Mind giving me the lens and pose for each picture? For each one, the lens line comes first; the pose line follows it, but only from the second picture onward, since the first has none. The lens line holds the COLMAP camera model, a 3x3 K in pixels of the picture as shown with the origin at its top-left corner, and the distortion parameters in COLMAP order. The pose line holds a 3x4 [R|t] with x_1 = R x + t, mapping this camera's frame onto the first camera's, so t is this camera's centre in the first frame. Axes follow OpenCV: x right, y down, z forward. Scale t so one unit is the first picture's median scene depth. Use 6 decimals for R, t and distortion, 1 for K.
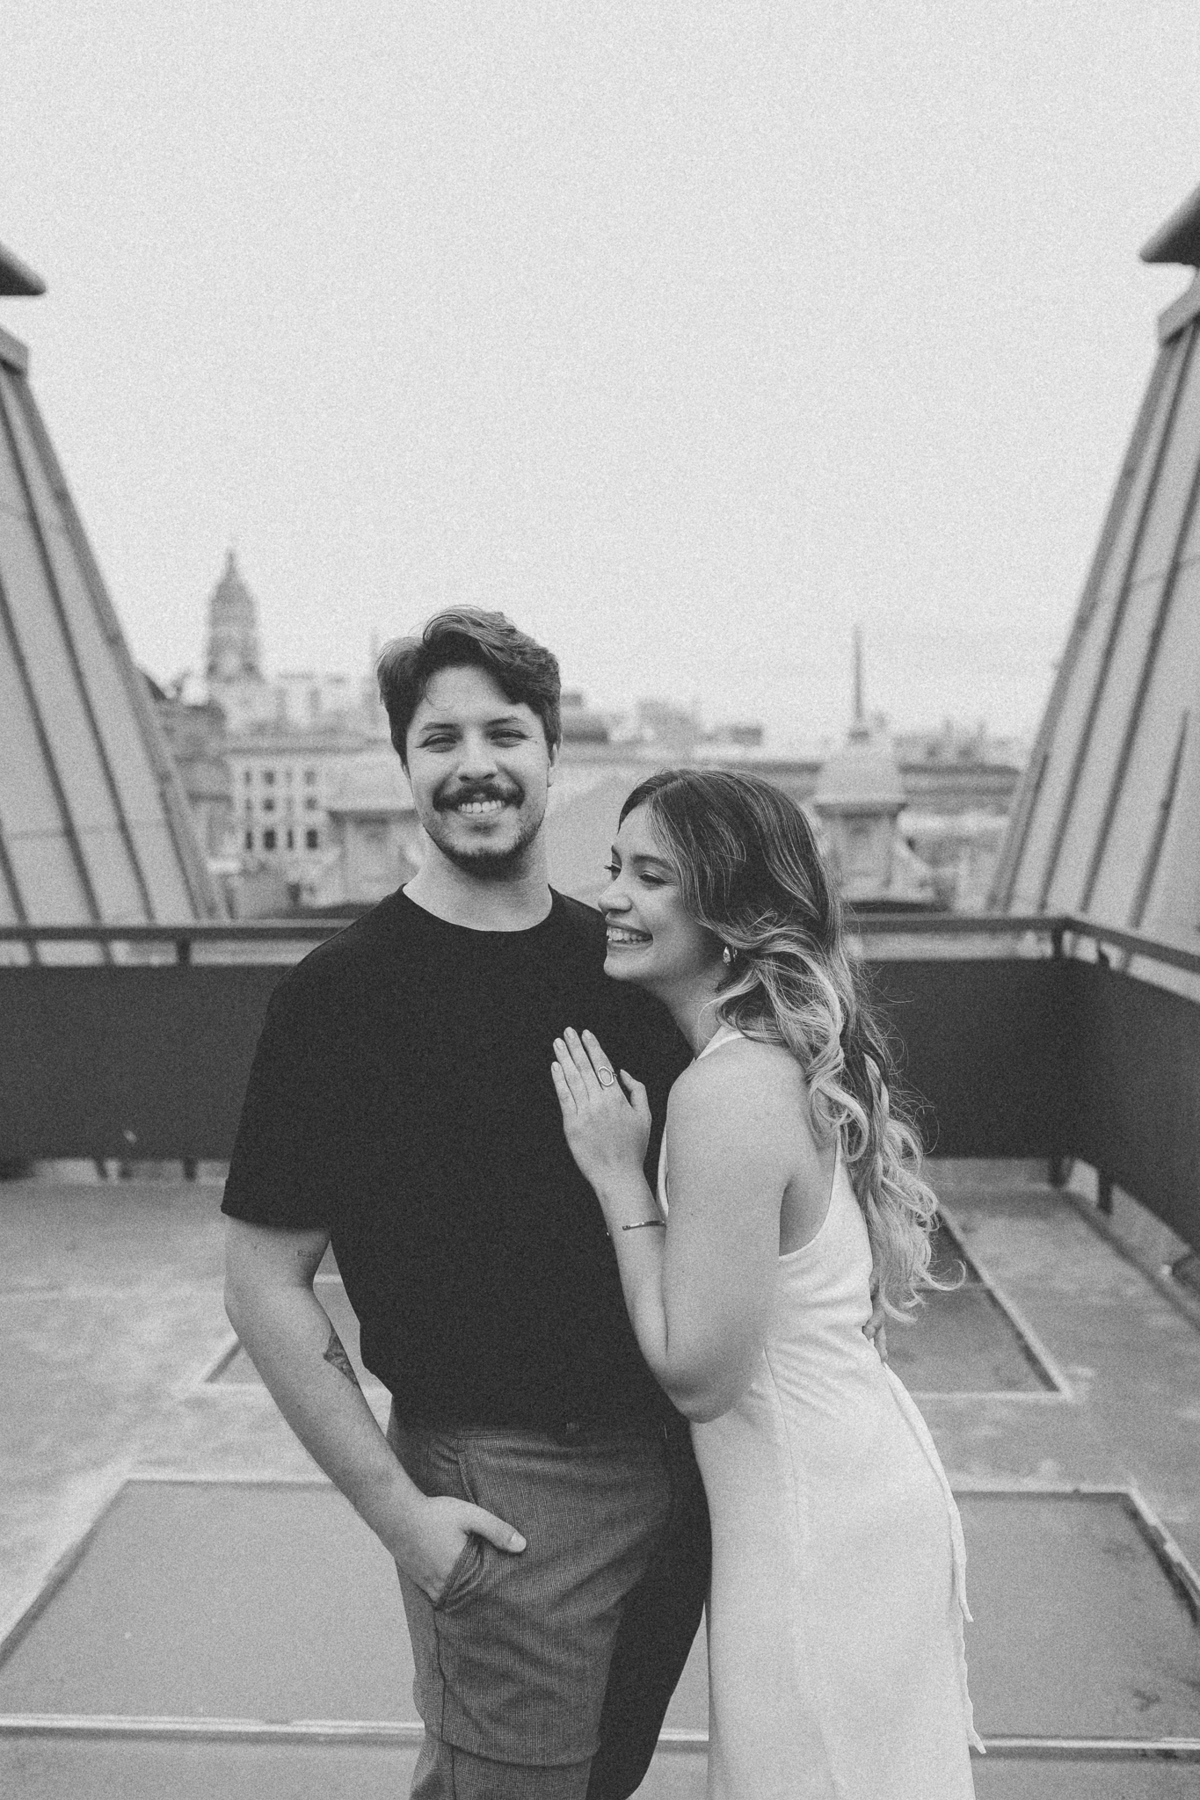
lens RADIAL K [[1747.1, 0, 600.0], [0, 1747.1, 900.0], [0, 0, 1]] dist [-0.056564, 0.123645]
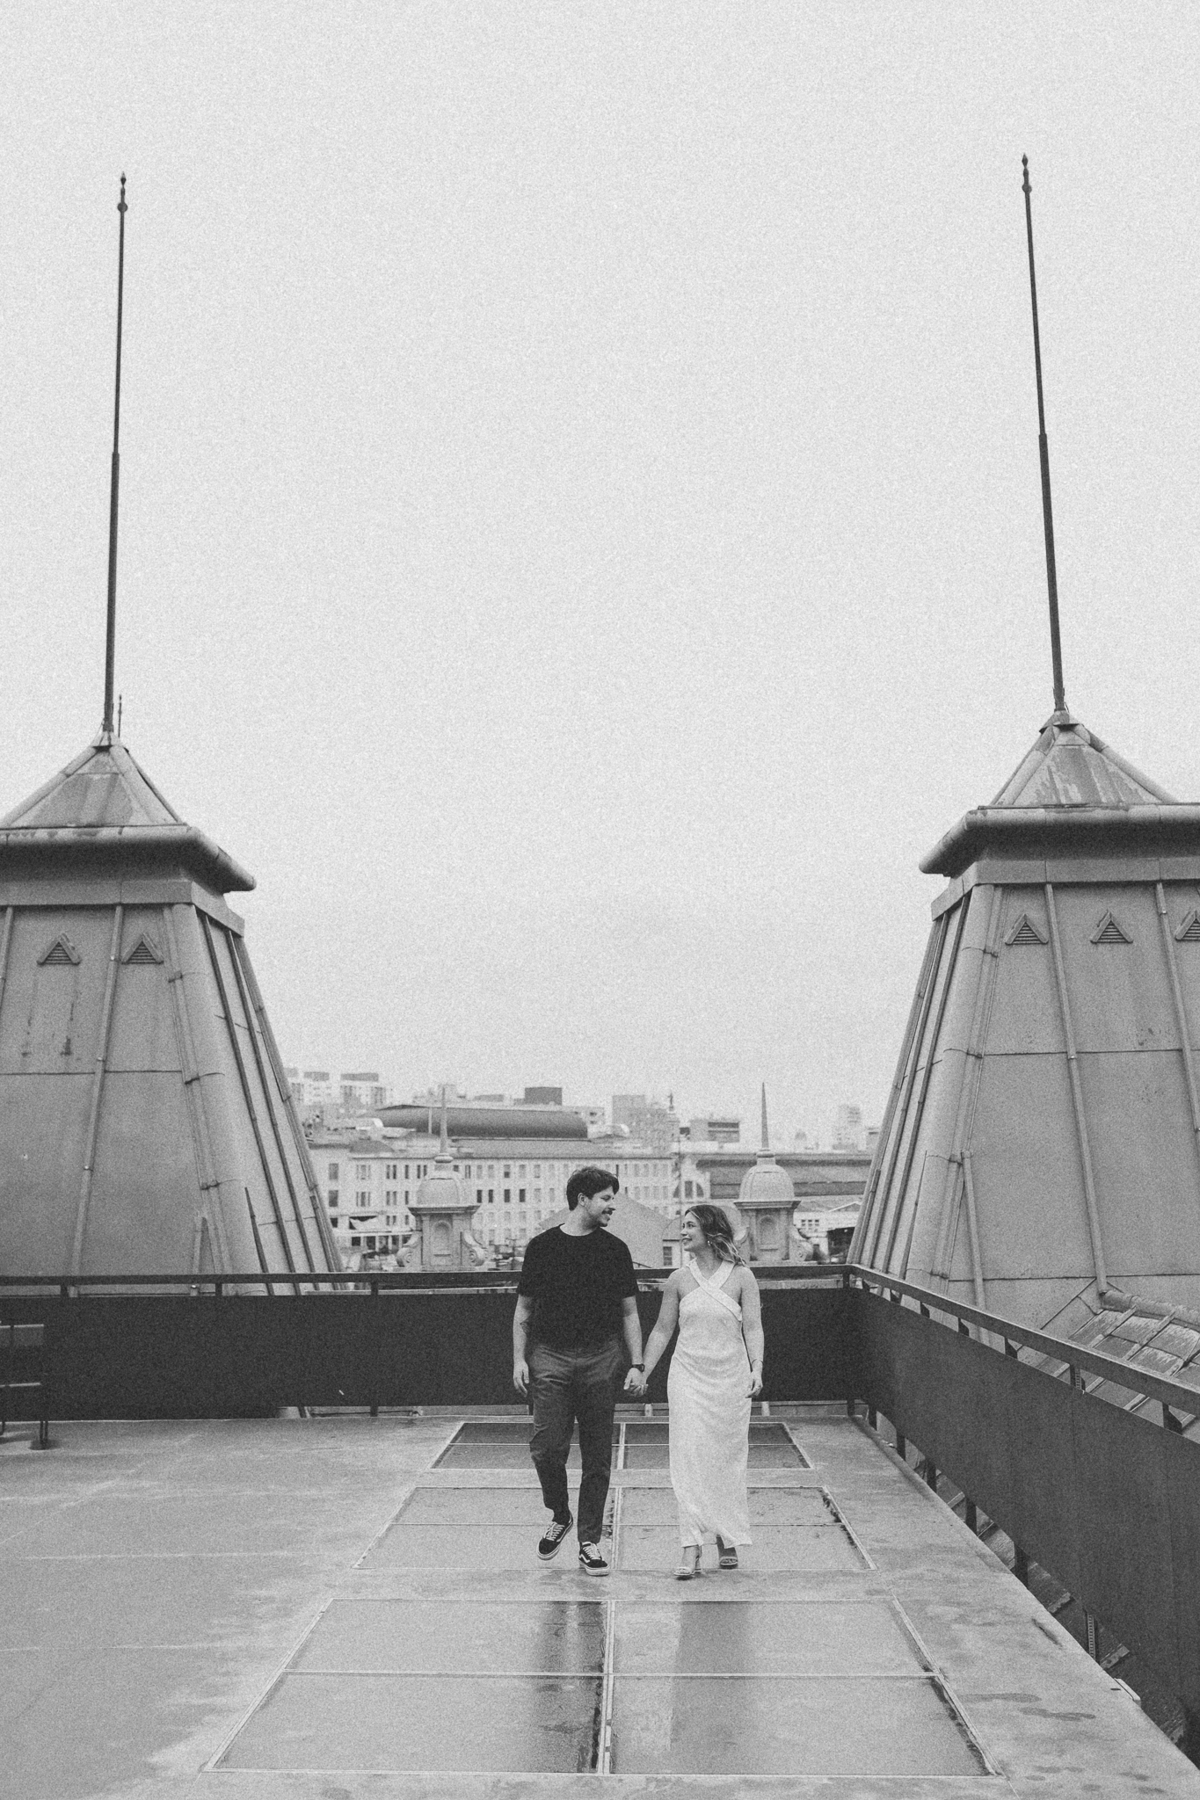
lens RADIAL K [[1747.1, 0, 600.0], [0, 1747.1, 900.0], [0, 0, 1]] dist [-0.056564, 0.123645]
pose [[0.999905, -0.001085, 0.013707, -0.020638], [0.004113, 0.974836, -0.222886, 0.033646], [-0.013121, 0.222921, 0.974748, -0.718311]]
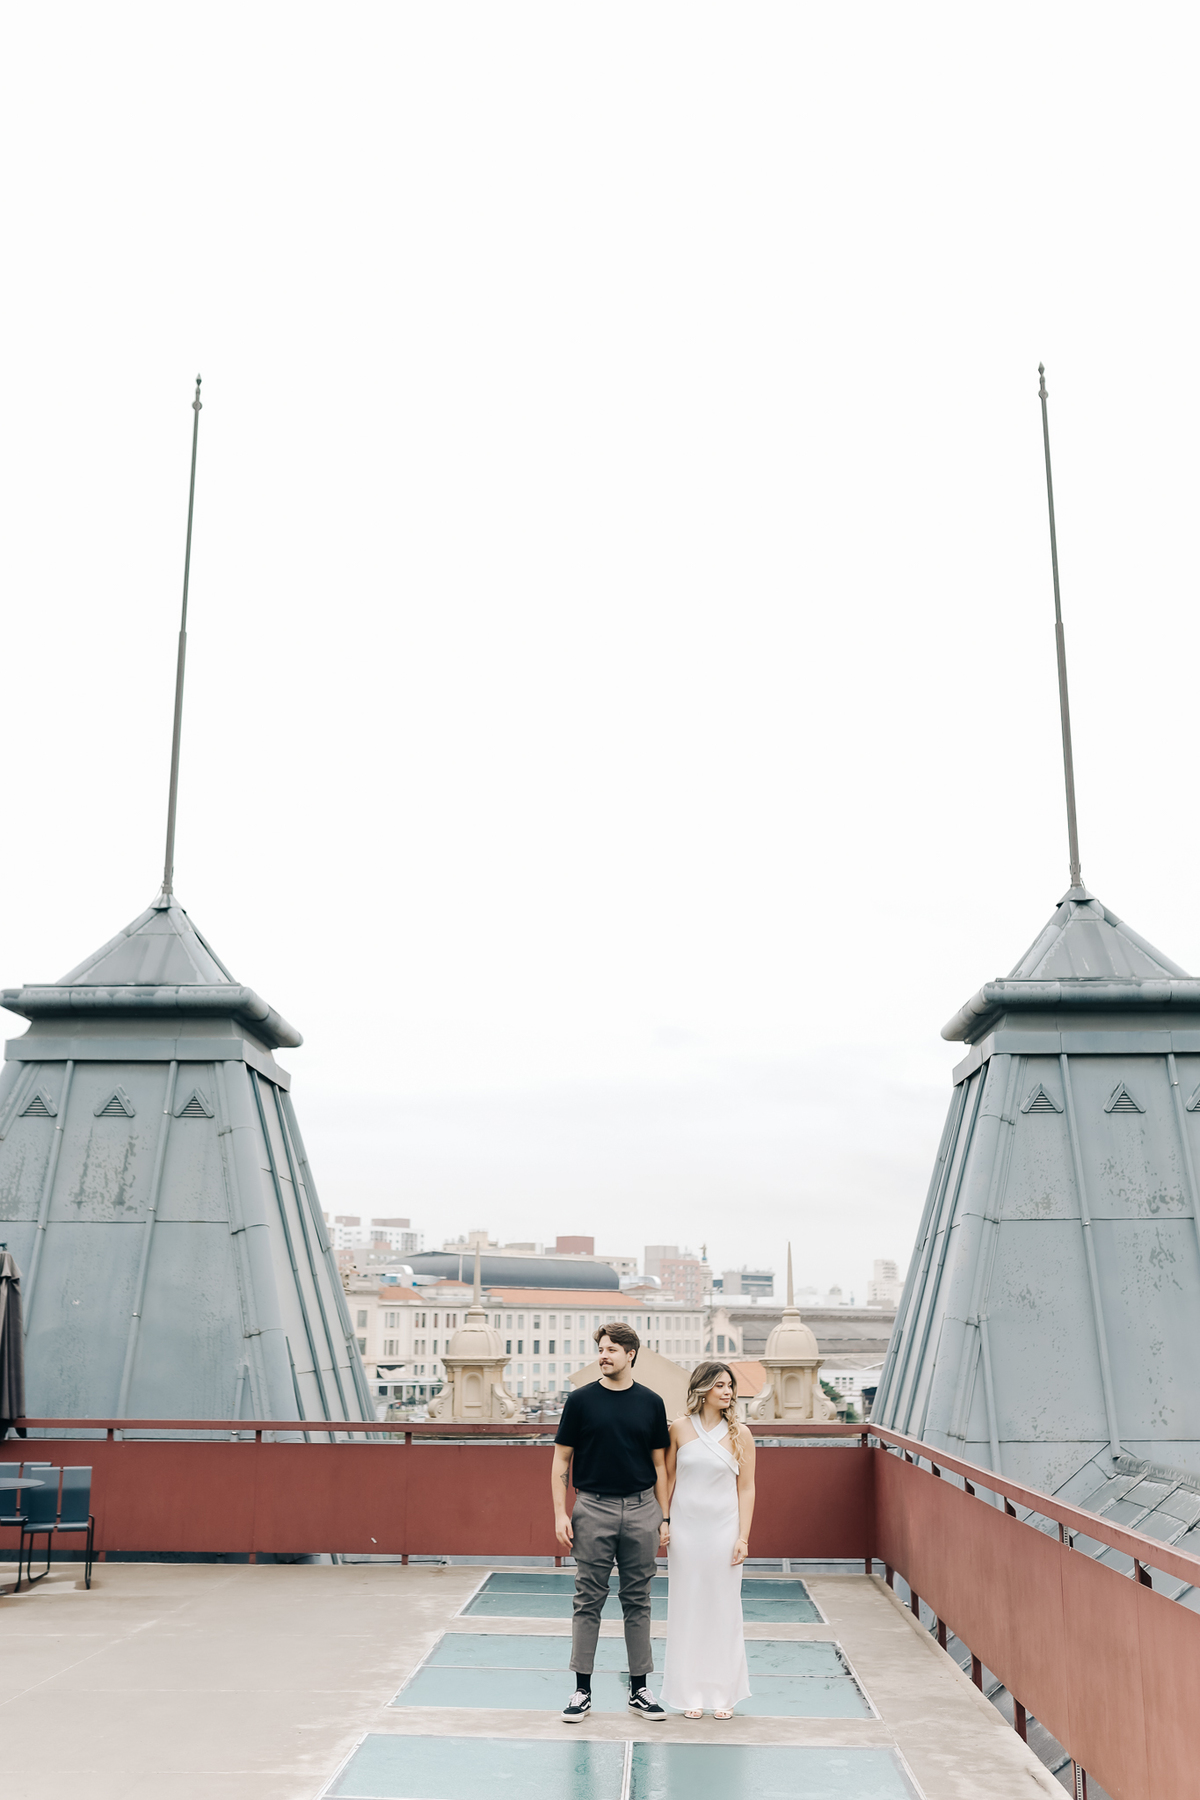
lens RADIAL K [[1747.1, 0, 600.0], [0, 1747.1, 900.0], [0, 0, 1]] dist [-0.056564, 0.123645]
pose [[0.999869, 0.014240, -0.007666, -0.018452], [-0.015896, 0.952629, -0.303721, 0.035789], [0.002977, 0.303803, 0.952730, -0.801631]]
